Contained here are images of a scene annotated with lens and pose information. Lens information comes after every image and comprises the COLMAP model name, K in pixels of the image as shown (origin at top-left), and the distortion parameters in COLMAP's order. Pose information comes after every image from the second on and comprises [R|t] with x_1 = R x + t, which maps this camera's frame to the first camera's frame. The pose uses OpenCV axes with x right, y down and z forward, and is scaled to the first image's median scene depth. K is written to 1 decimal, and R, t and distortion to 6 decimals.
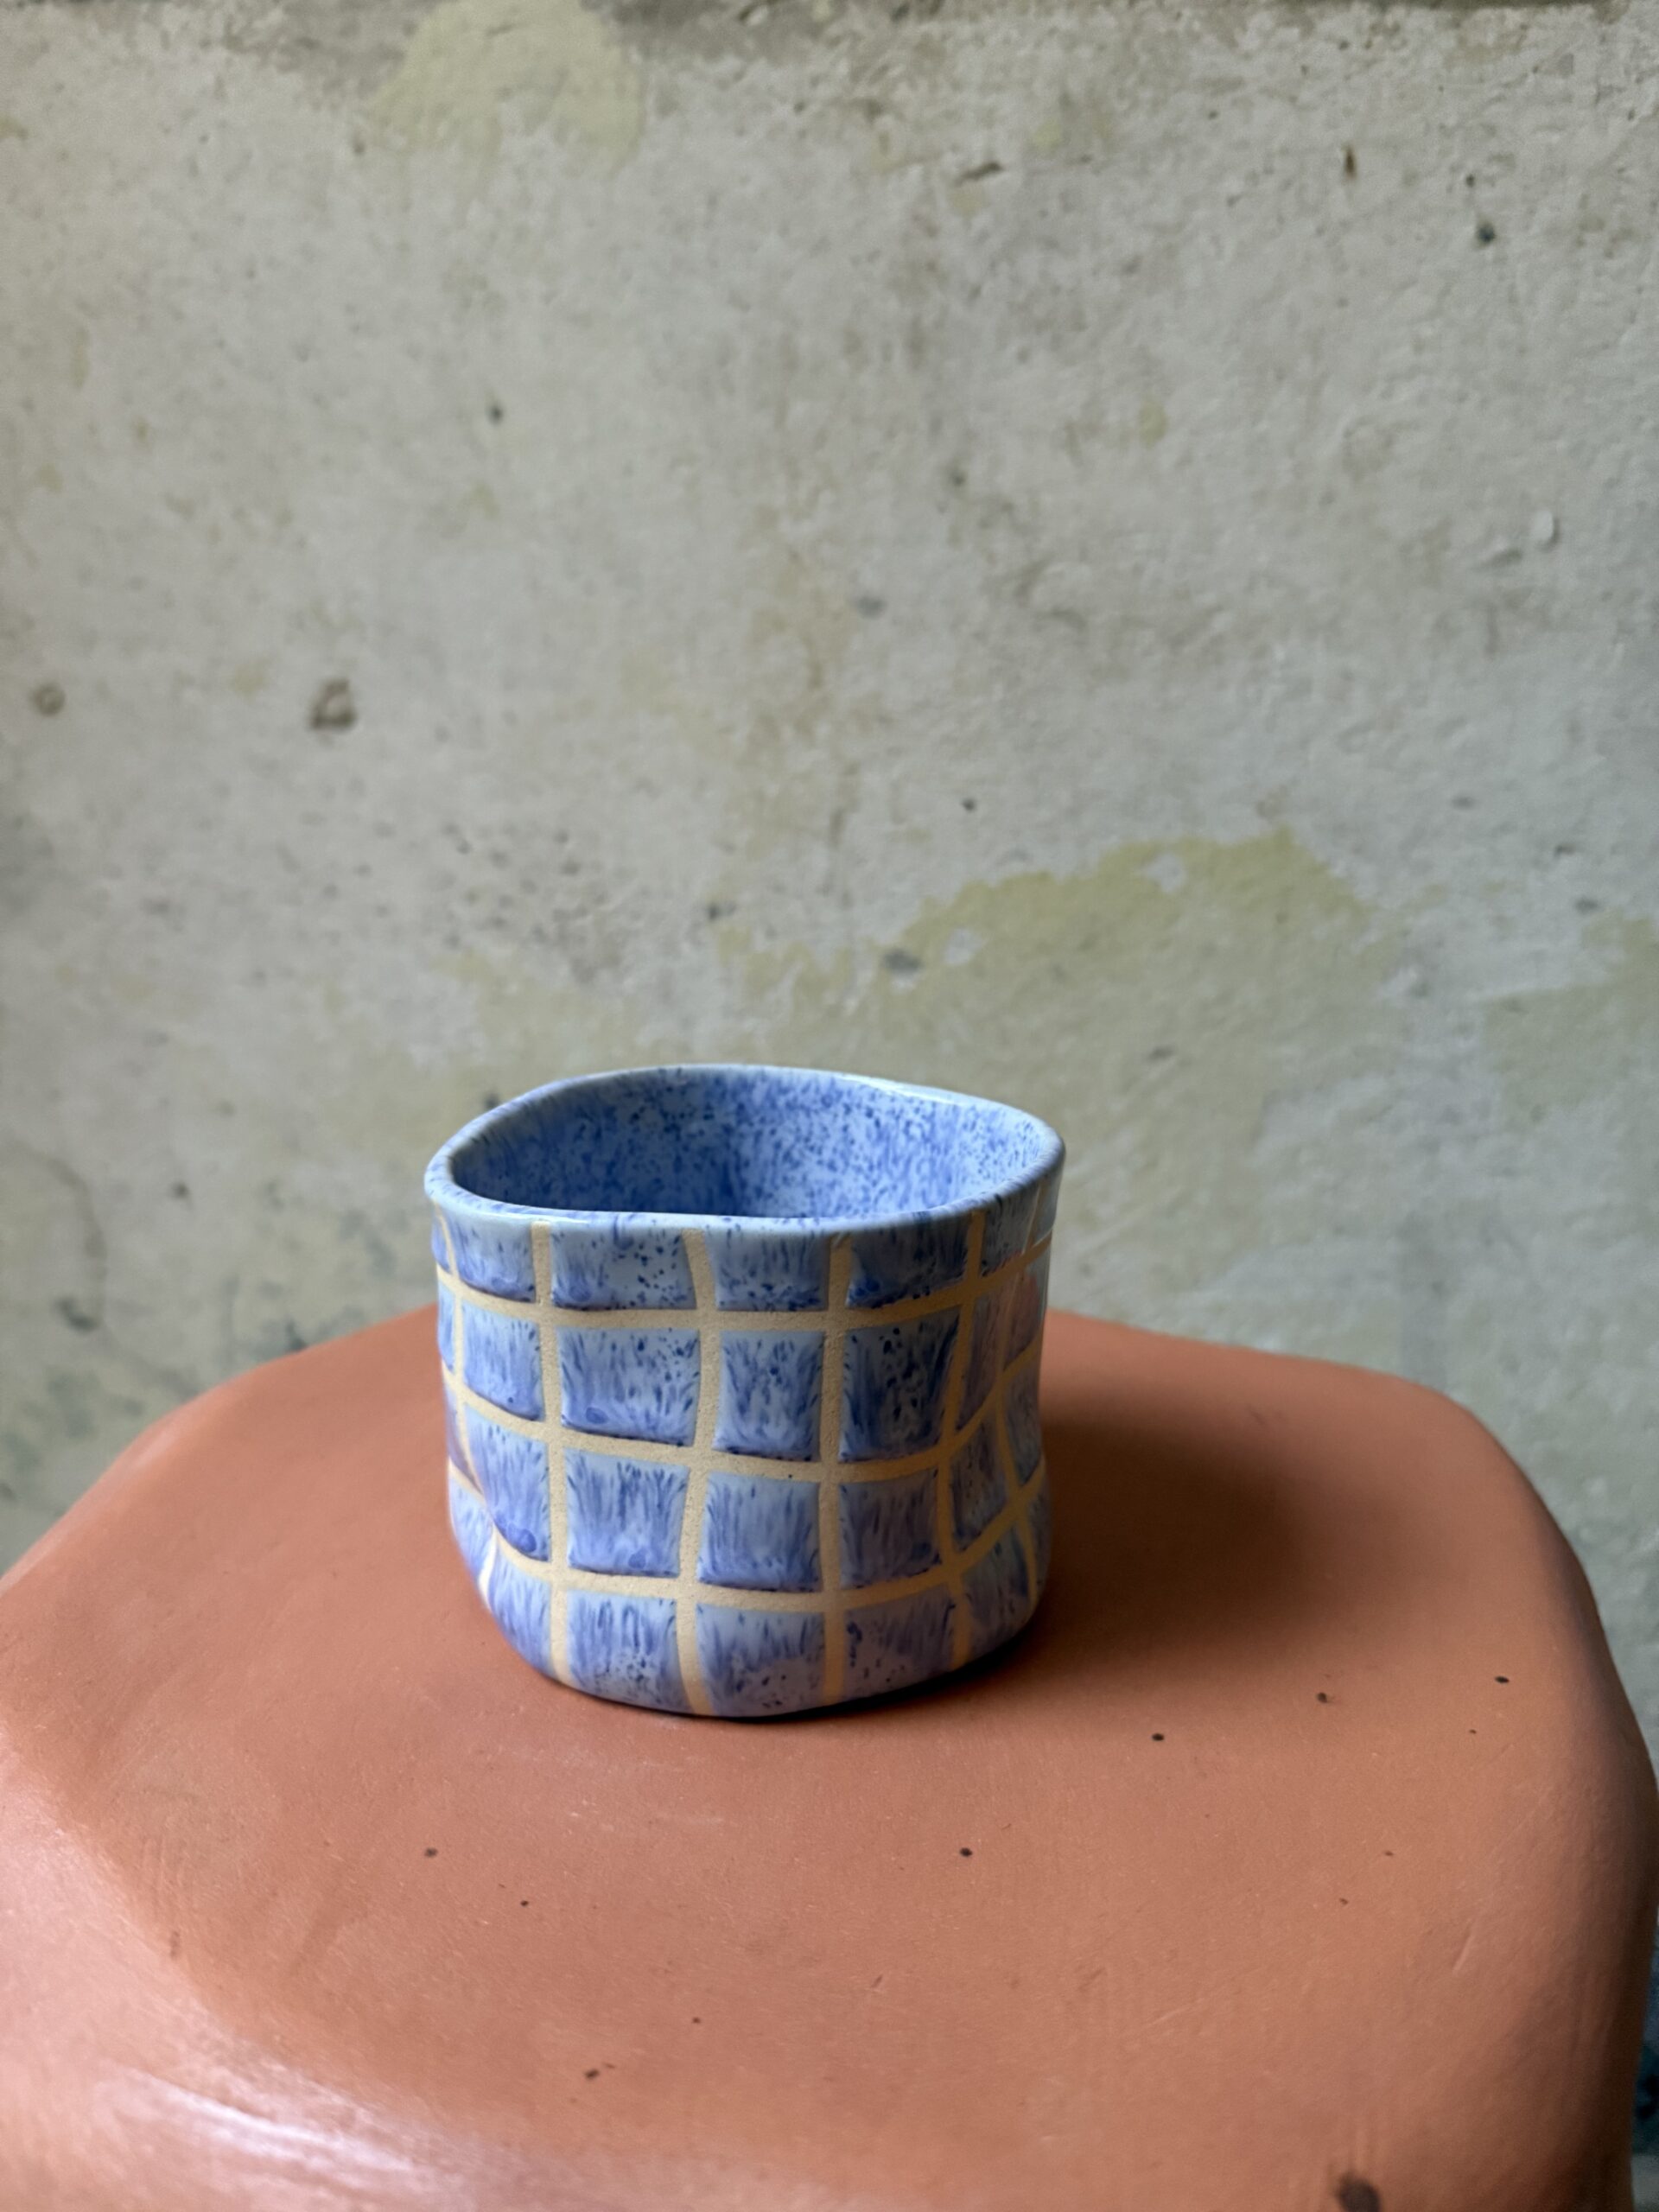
lens RADIAL K [[1690.8, 0, 830.4], [0, 1690.8, 1110.9], [0, 0, 1]] dist [-0.045456, 0.007708]
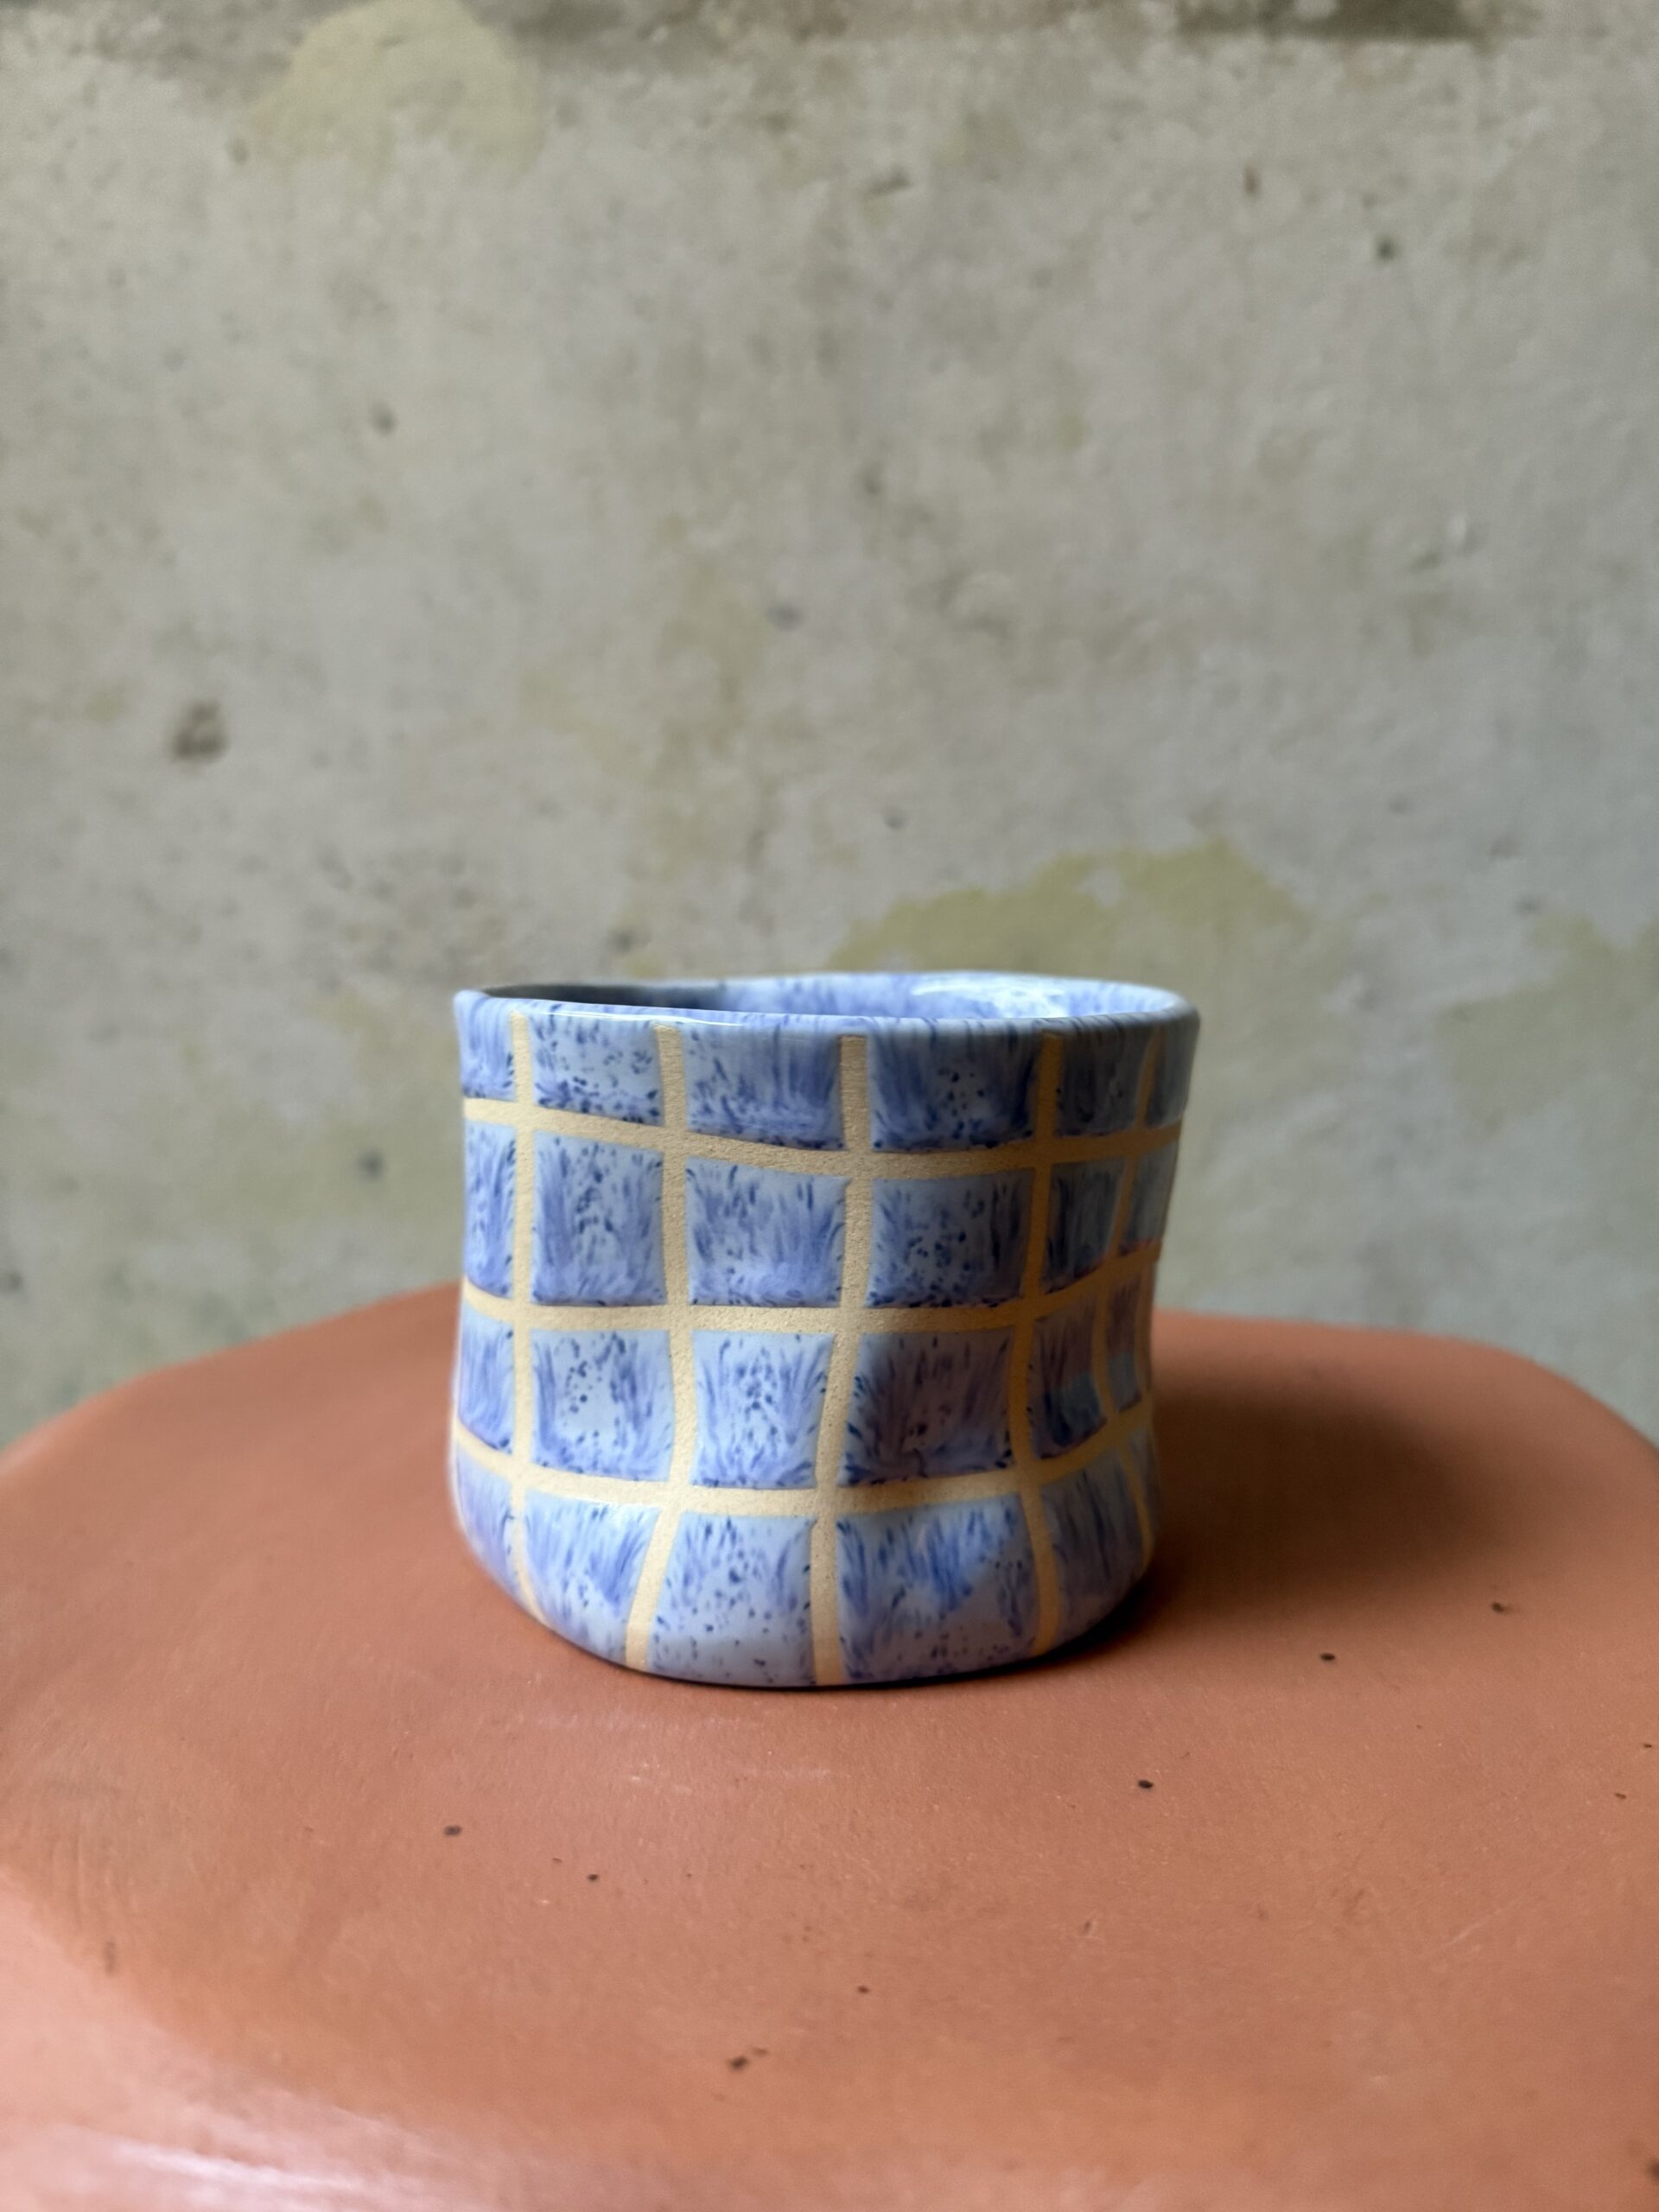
lens RADIAL K [[1690.8, 0, 833.0], [0, 1690.8, 1104.9], [0, 0, 1]] dist [-0.045456, 0.007708]
pose [[0.993100, -0.025005, 0.114572, -0.068507], [0.040004, 0.990635, -0.130545, 0.105069], [-0.110235, 0.134228, 0.984800, 0.094130]]
